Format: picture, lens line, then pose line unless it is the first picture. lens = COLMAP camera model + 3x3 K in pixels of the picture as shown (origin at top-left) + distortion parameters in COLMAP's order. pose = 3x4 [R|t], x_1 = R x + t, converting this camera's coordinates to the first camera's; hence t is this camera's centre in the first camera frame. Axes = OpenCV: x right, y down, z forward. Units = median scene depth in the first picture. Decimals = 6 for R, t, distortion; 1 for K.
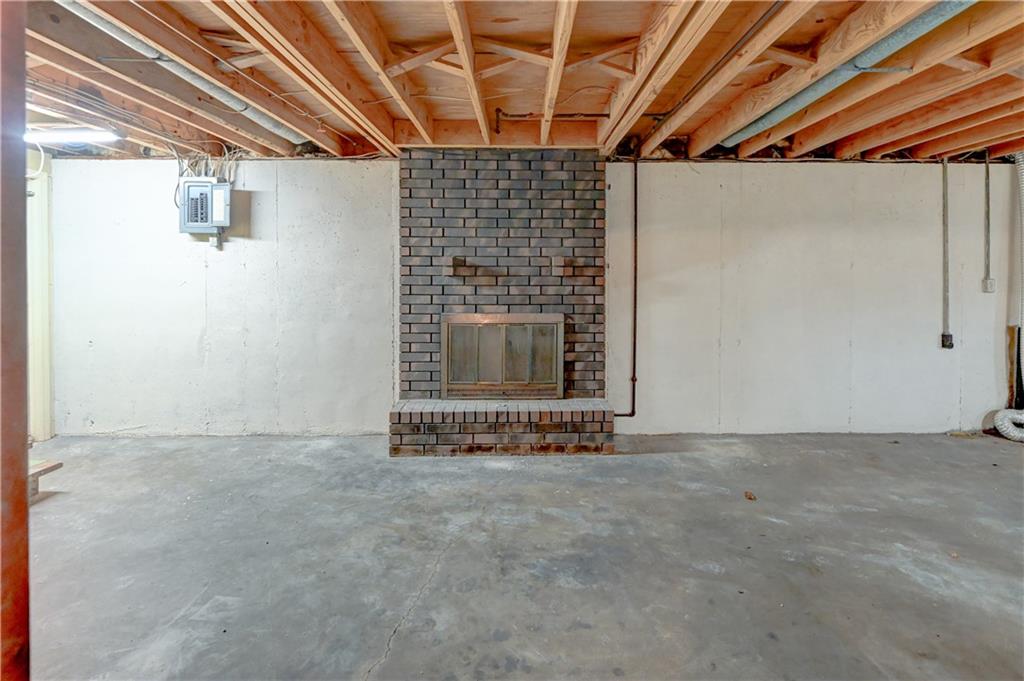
lens RADIAL K [[487.2, 0, 487.8], [0, 487.2, 279.7], [0, 0, 1]] dist [0.011653, -0.005931]
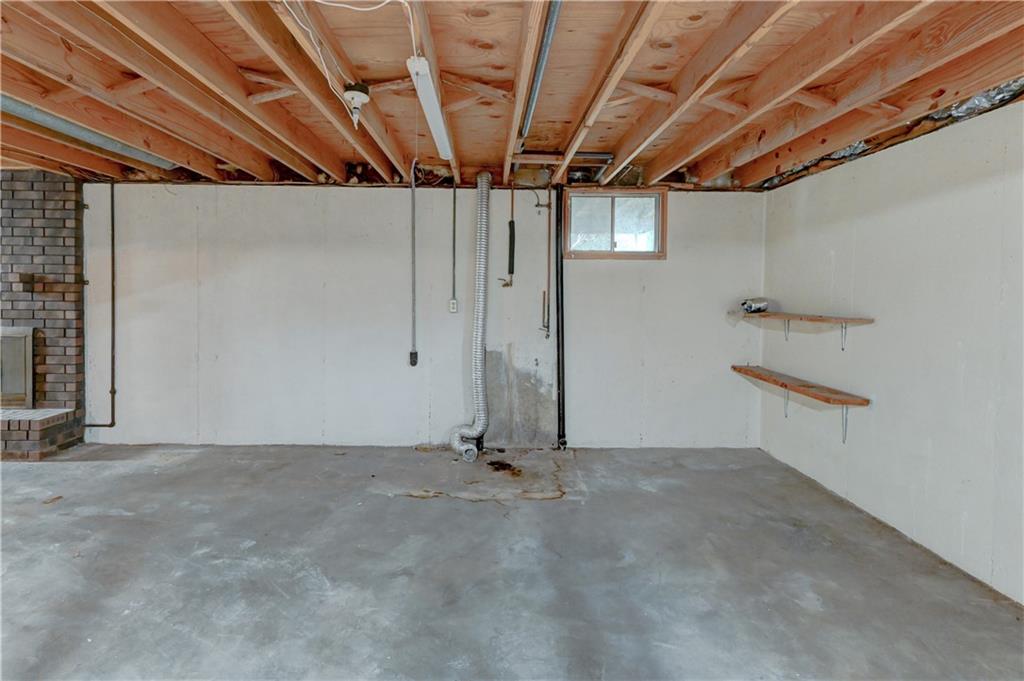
lens RADIAL K [[487.2, 0, 494.7], [0, 487.2, 300.2], [0, 0, 1]] dist [0.011653, -0.005931]
pose [[0.999817, 0.012101, -0.014849, 1.161462], [-0.011997, 0.999903, 0.007059, -0.008744], [0.014933, -0.006879, 0.999865, -0.035639]]
